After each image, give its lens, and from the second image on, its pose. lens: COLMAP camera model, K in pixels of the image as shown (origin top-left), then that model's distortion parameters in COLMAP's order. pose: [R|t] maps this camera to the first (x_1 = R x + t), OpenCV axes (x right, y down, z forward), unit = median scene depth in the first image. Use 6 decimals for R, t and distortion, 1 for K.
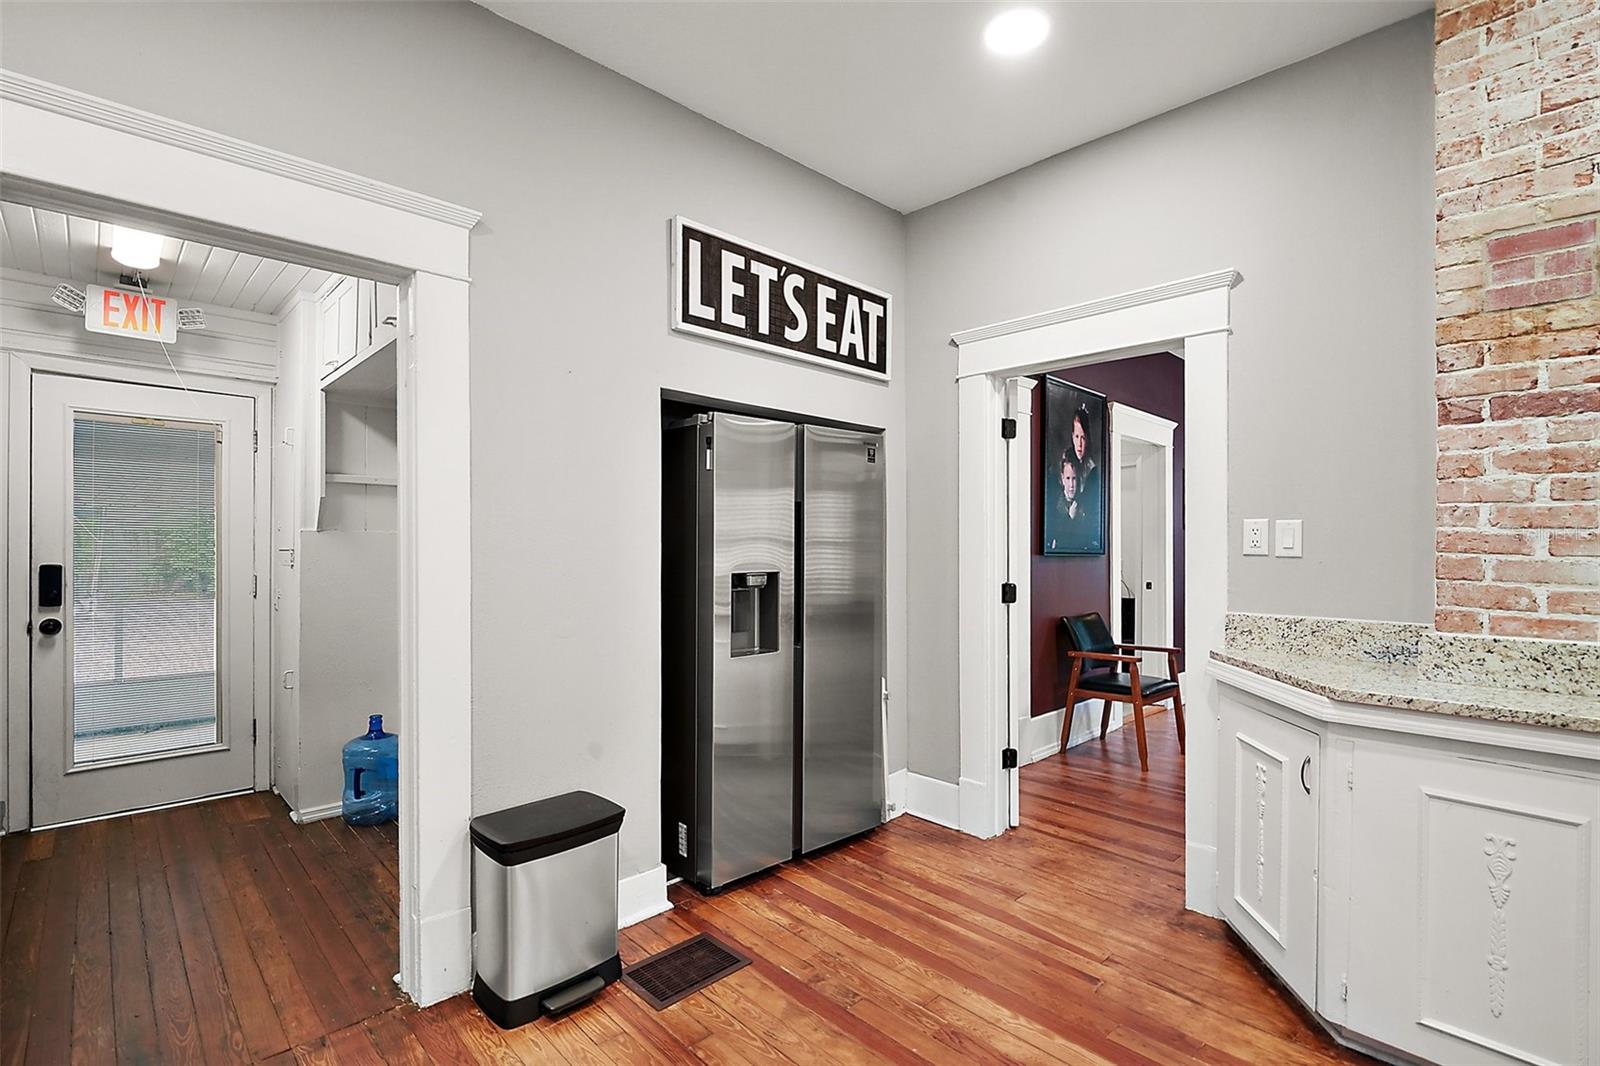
lens RADIAL K [[748.6, 0, 816.8], [0, 748.6, 546.4], [0, 0, 1]] dist [-0.012762, -0.000067]
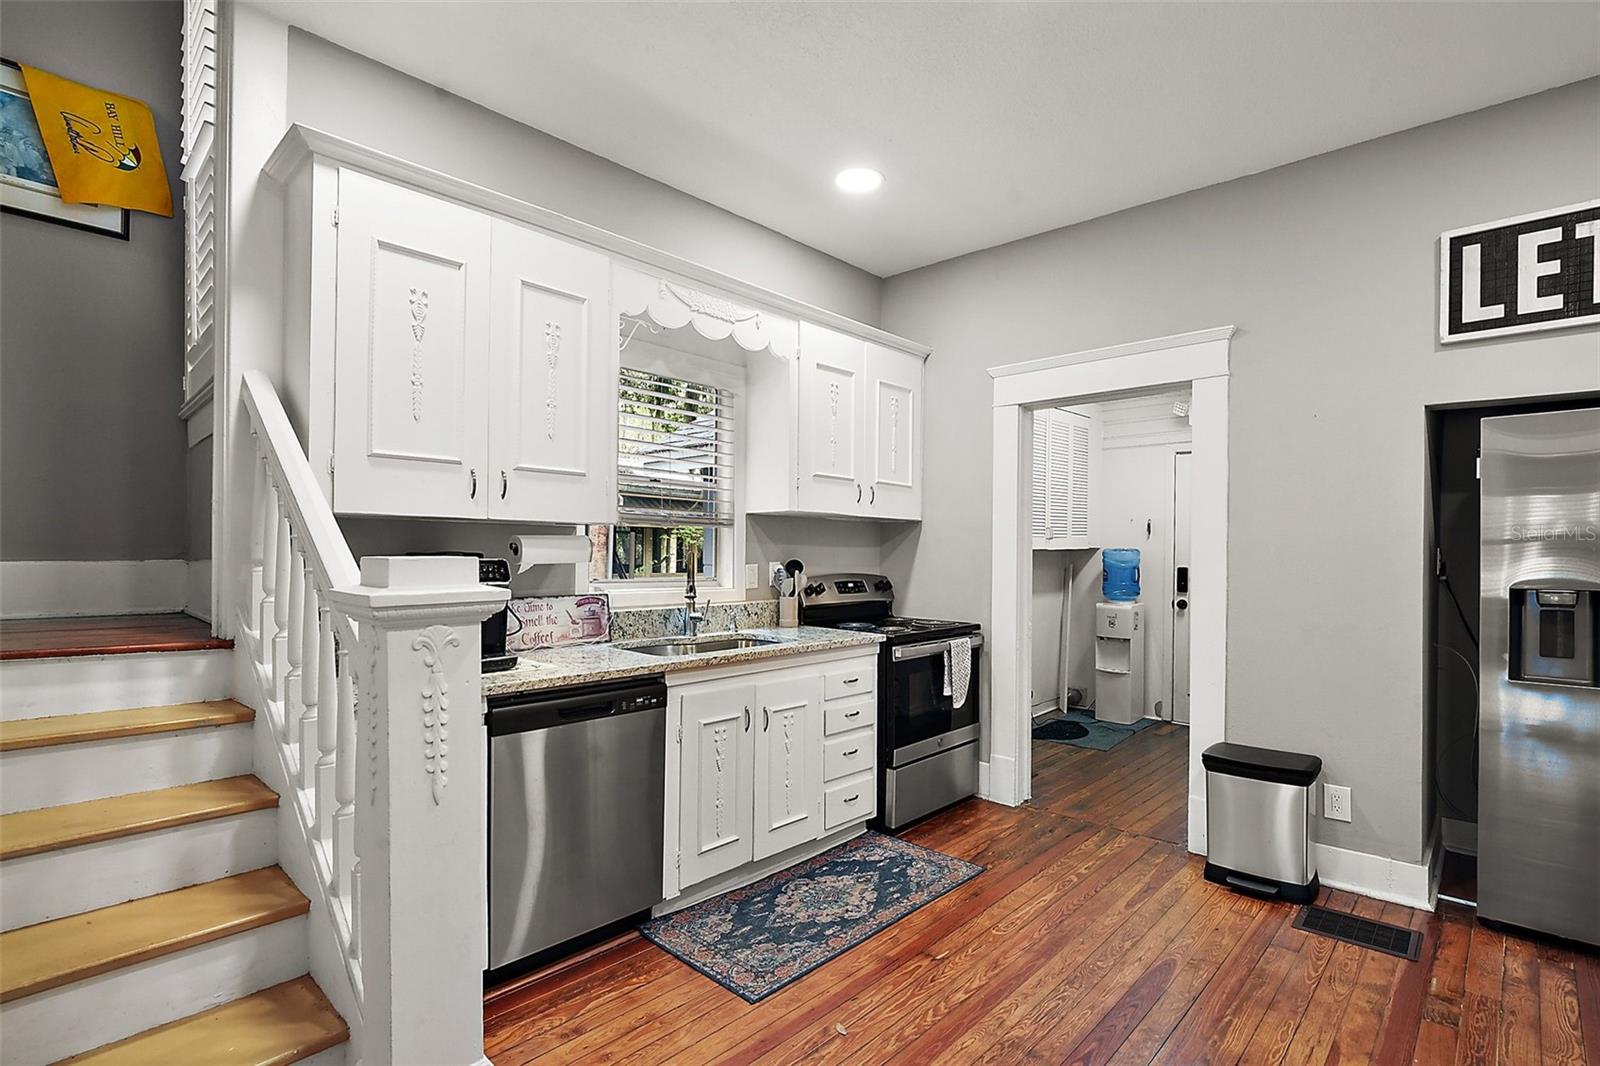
lens RADIAL K [[770.1, 0, 806.3], [0, 770.1, 545.1], [0, 0, 1]] dist [-0.000492, 0.000053]
pose [[0.041112, -0.009996, -0.999105, 0.811536], [-0.011437, 0.999880, -0.010474, 0.003891], [0.999089, 0.011857, 0.040992, 0.093993]]
